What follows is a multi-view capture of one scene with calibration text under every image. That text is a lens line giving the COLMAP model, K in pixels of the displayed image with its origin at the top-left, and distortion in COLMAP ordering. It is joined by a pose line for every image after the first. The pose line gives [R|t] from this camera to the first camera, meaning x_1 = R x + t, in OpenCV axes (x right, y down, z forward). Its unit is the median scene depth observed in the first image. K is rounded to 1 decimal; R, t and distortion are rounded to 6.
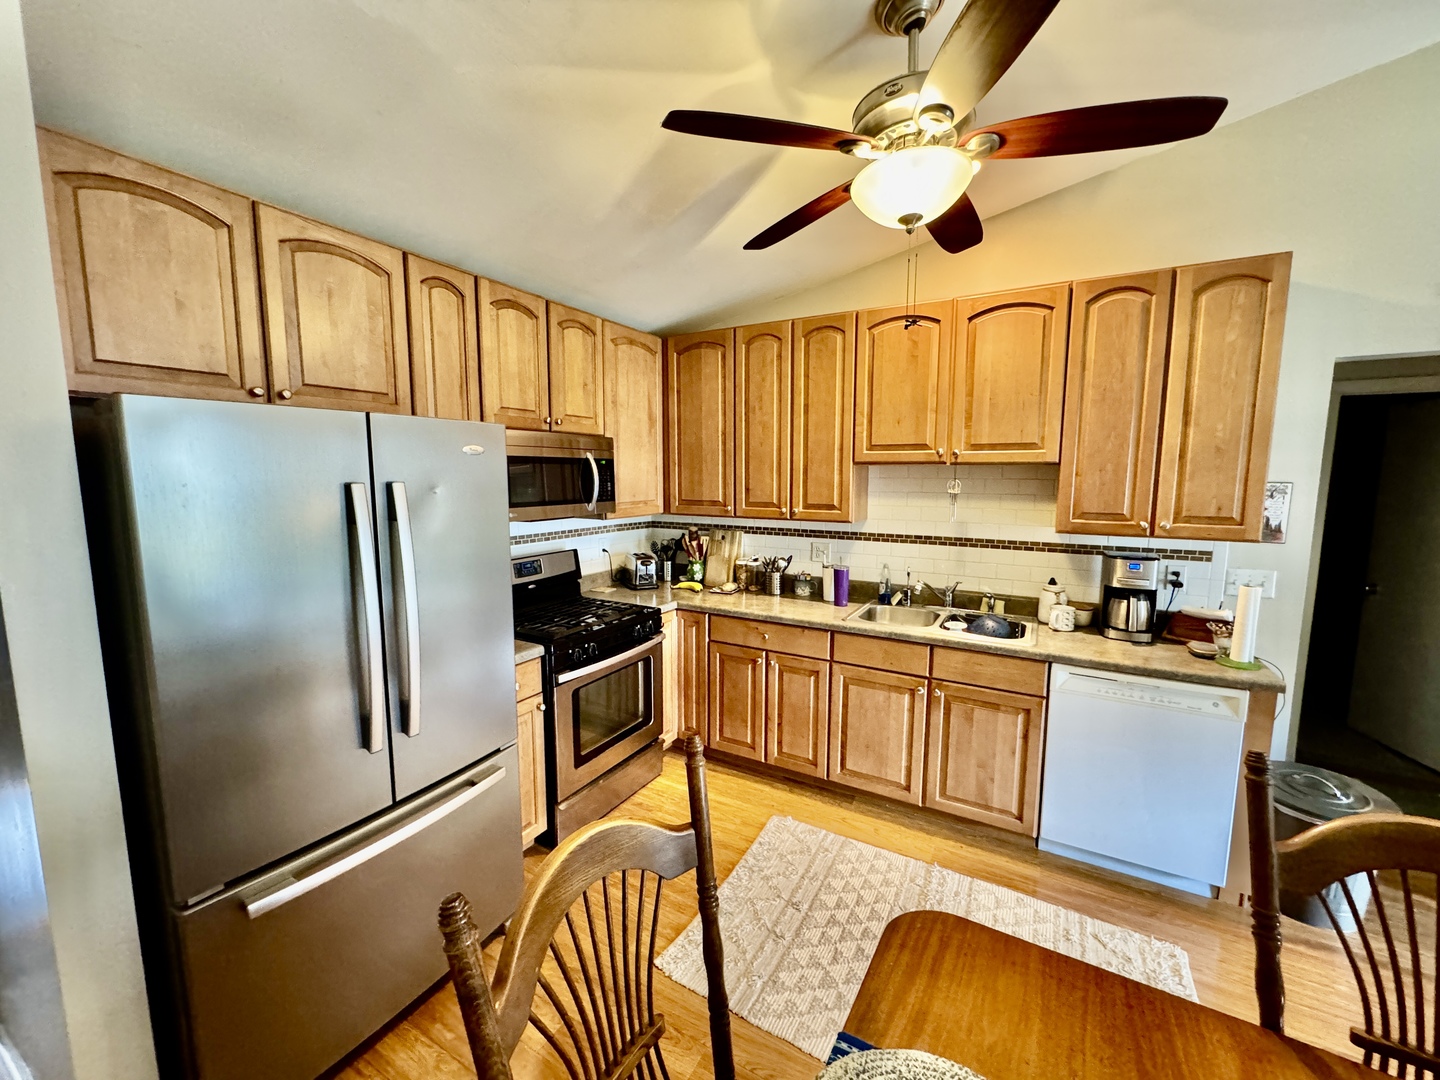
lens RADIAL K [[576.6, 0, 723.8], [0, 576.6, 540.6], [0, 0, 1]] dist [0.001819, 0.000319]
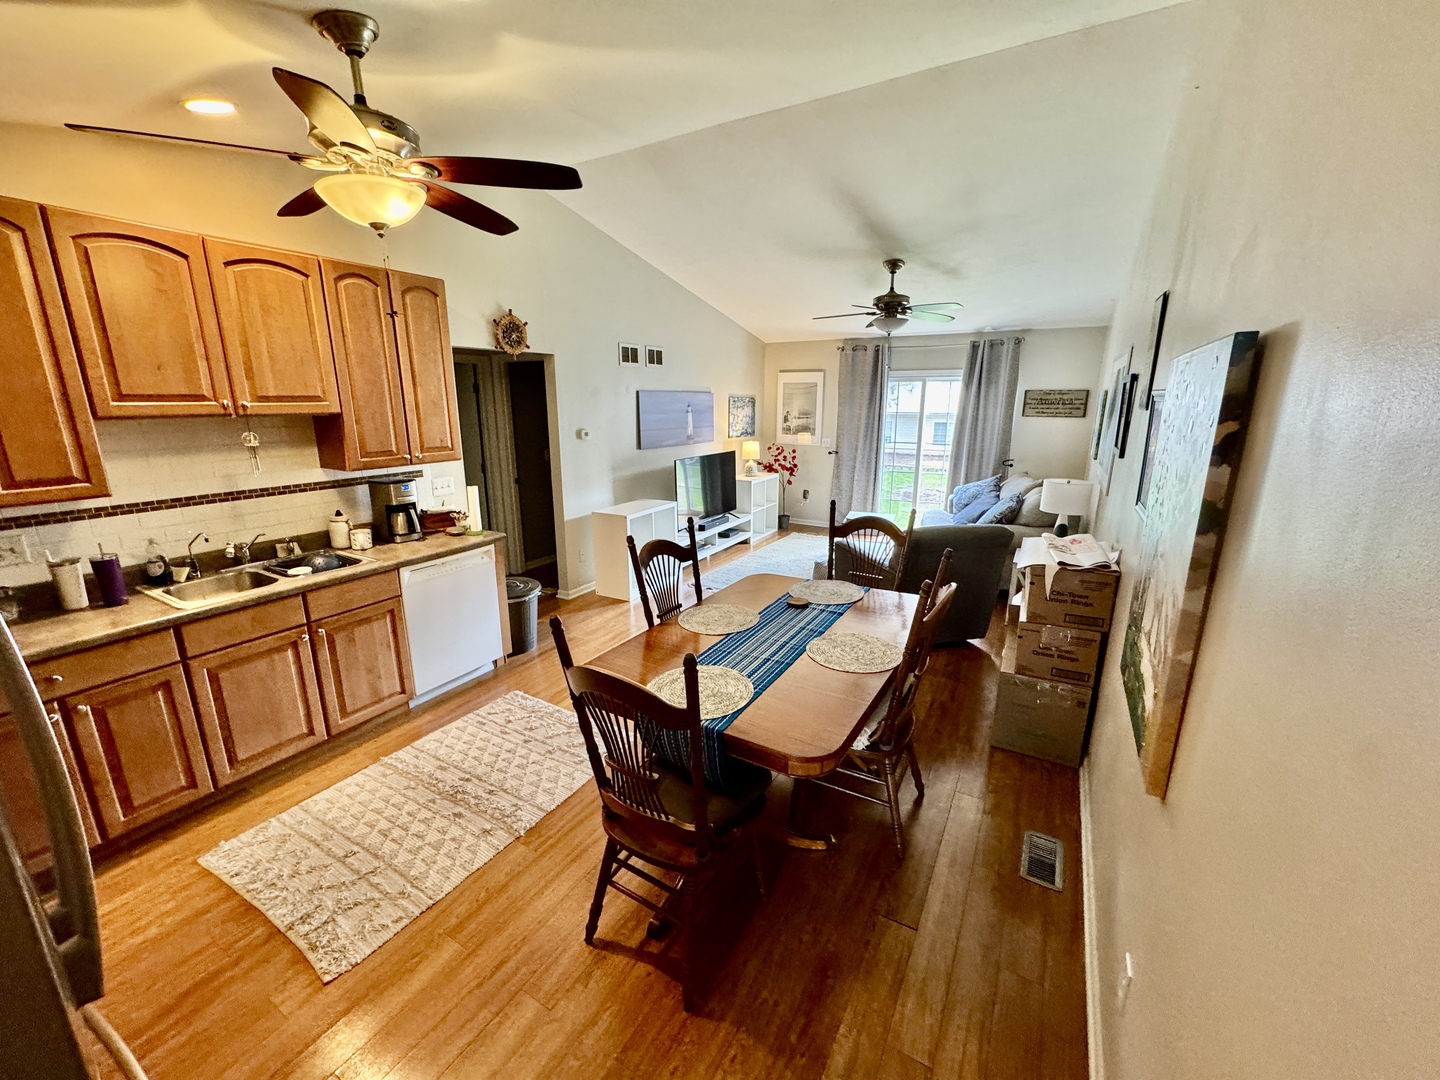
lens RADIAL K [[576.6, 0, 719.1], [0, 576.6, 540.9], [0, 0, 1]] dist [0.001819, 0.000319]
pose [[0.014475, -0.249498, 0.968267, -0.603325], [0.115288, 0.962327, 0.246243, -0.079221], [-0.993227, 0.108066, 0.042693, 0.183095]]
